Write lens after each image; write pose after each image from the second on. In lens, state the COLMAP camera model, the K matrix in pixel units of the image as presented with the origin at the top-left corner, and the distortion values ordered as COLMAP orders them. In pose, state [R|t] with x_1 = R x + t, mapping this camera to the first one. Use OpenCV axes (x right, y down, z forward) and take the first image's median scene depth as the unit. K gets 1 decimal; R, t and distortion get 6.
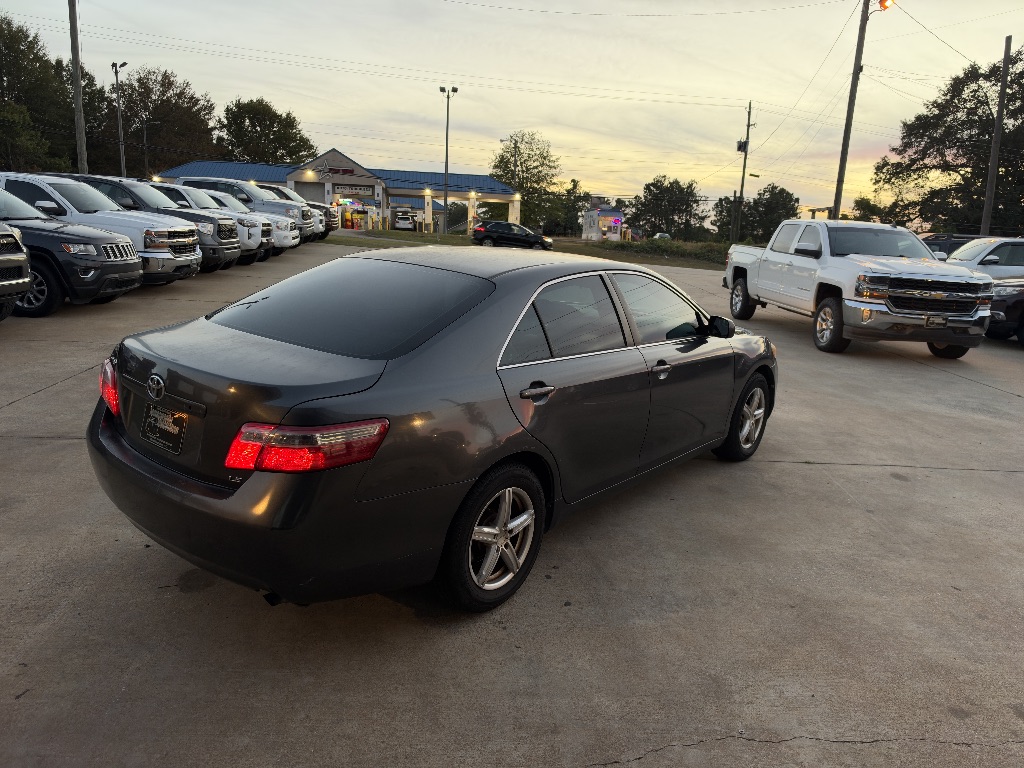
lens RADIAL K [[756.1, 0, 509.1], [0, 756.1, 418.1], [0, 0, 1]] dist [-0.049369, 0.012352]
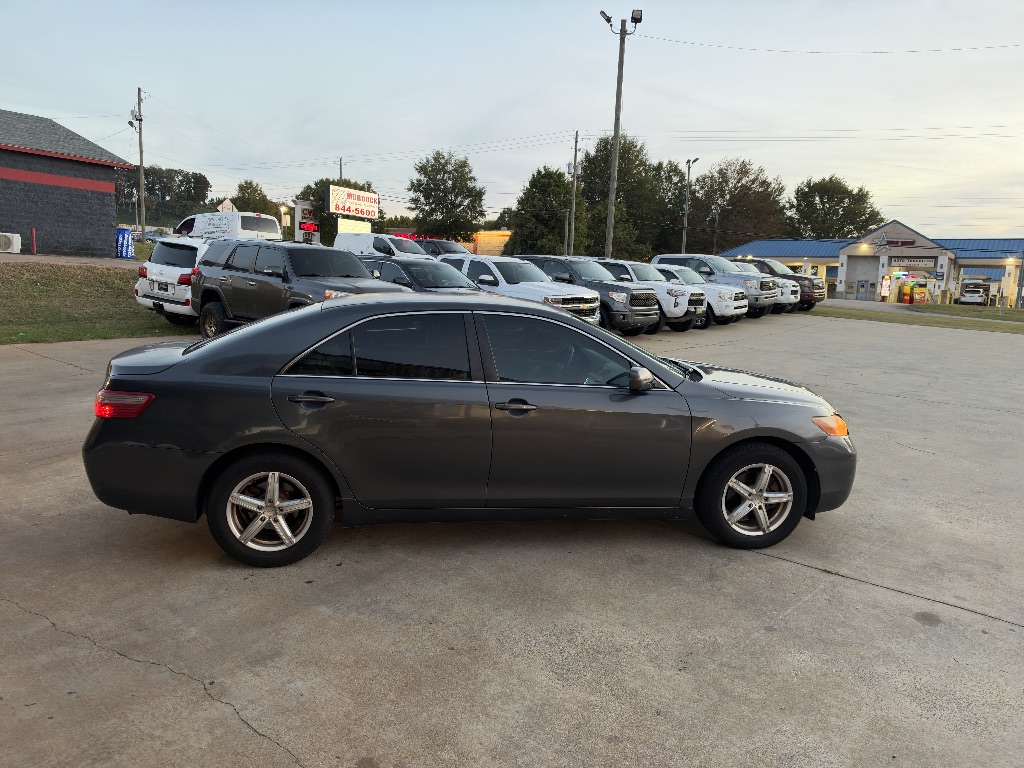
lens RADIAL K [[756.1, 0, 509.1], [0, 756.1, 418.1], [0, 0, 1]] dist [-0.049369, 0.012352]
pose [[0.718052, 0.092640, -0.689797, 0.312308], [-0.161163, 0.986296, -0.035304, -0.004653], [0.677073, 0.136519, 0.723142, 0.091665]]
